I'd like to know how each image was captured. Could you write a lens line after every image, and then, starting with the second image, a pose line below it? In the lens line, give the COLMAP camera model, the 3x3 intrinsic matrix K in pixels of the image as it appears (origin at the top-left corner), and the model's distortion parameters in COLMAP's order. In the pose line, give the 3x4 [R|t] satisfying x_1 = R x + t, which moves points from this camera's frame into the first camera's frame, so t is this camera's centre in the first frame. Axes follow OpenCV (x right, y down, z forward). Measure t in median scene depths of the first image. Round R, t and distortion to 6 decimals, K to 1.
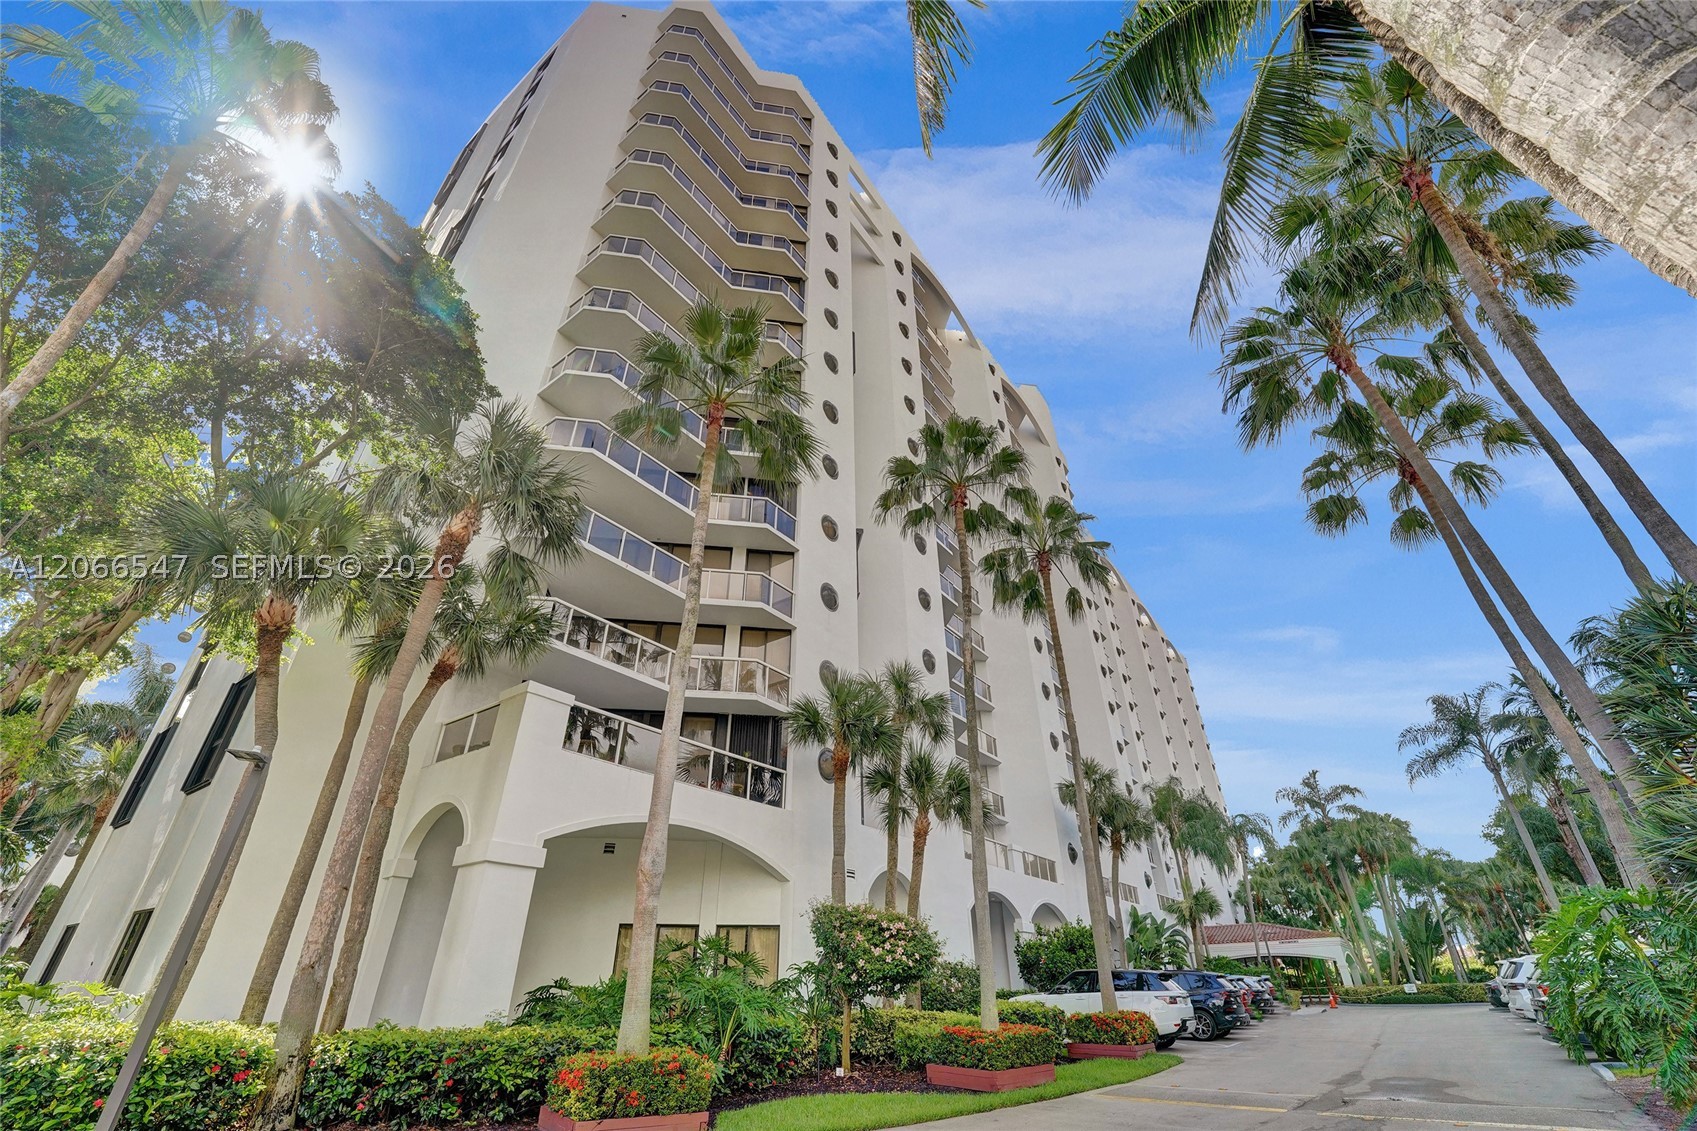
lens RADIAL K [[731.1, 0, 848.5], [0, 731.1, 565.5], [0, 0, 1]] dist [-0.027163, 0.000116]
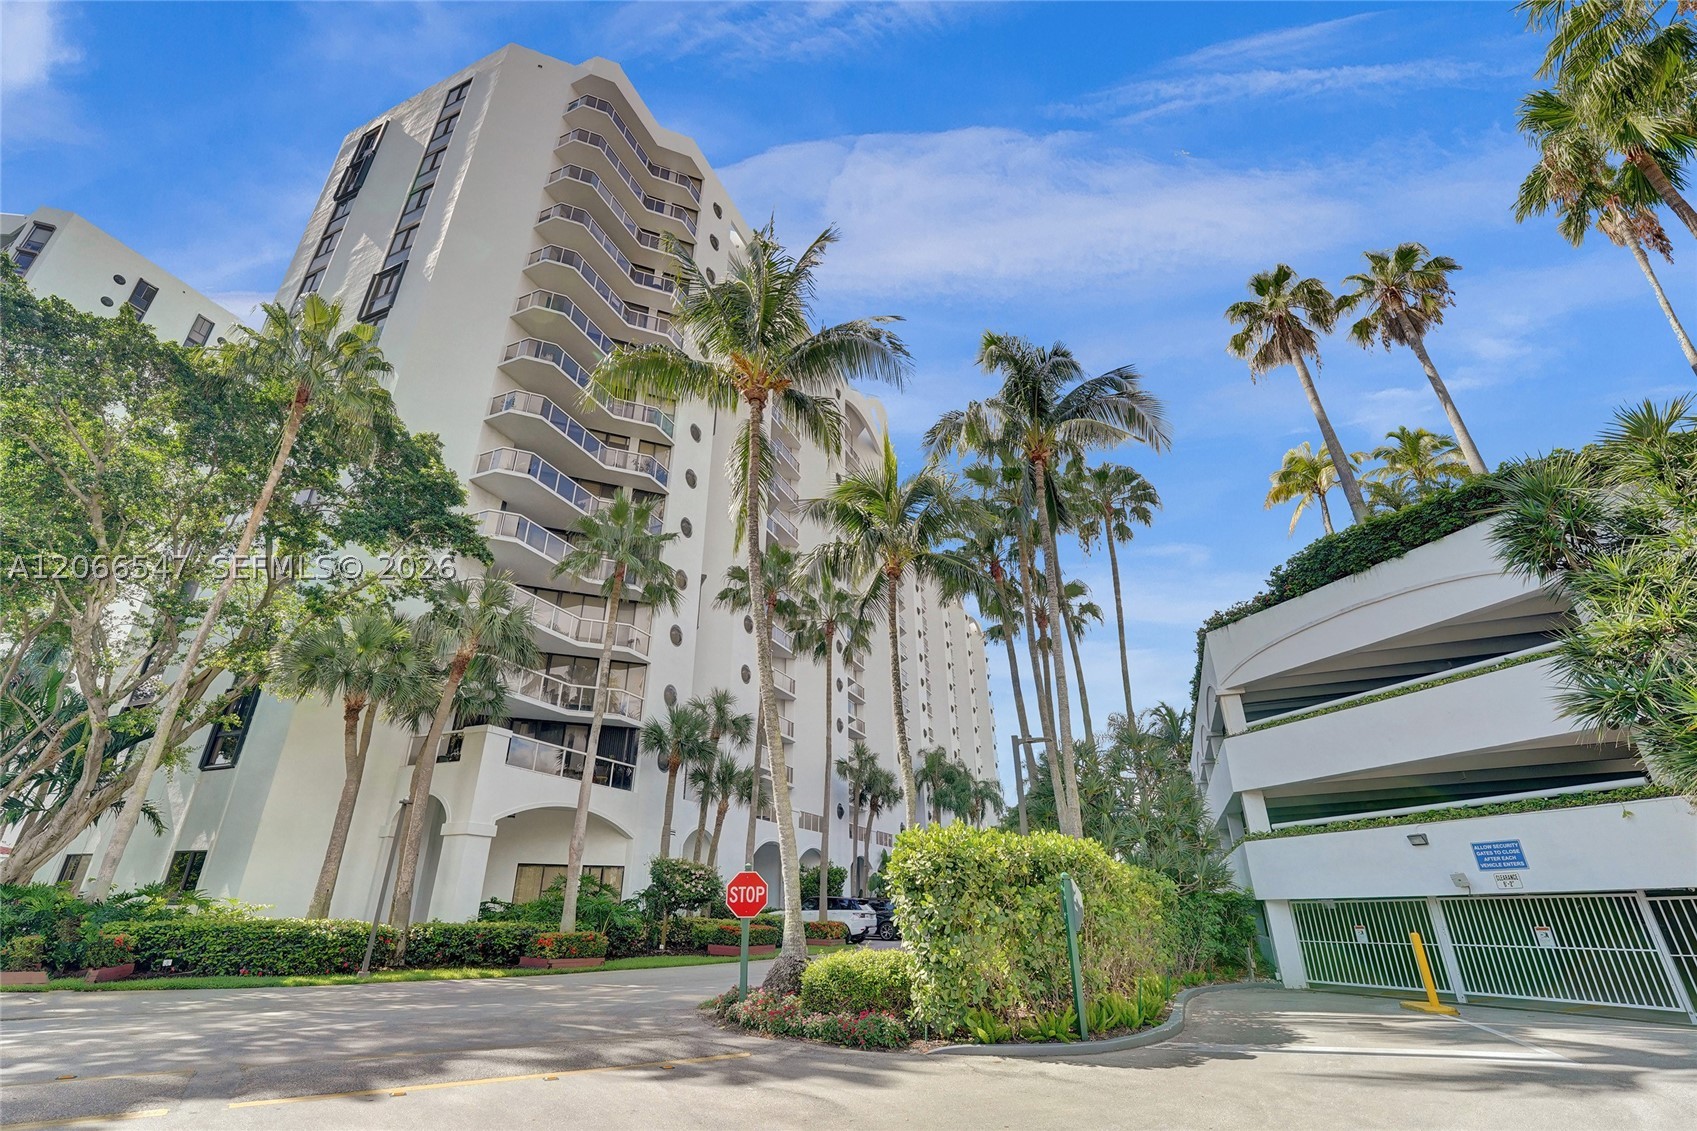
lens RADIAL K [[769.5, 0, 848.5], [0, 769.5, 565.5], [0, 0, 1]] dist [-0.029474, 0.000002]
pose [[0.971836, 0.103262, 0.211830, -0.040204], [-0.125767, 0.987438, 0.095646, -0.351342], [-0.199292, -0.119594, 0.972615, -0.600891]]
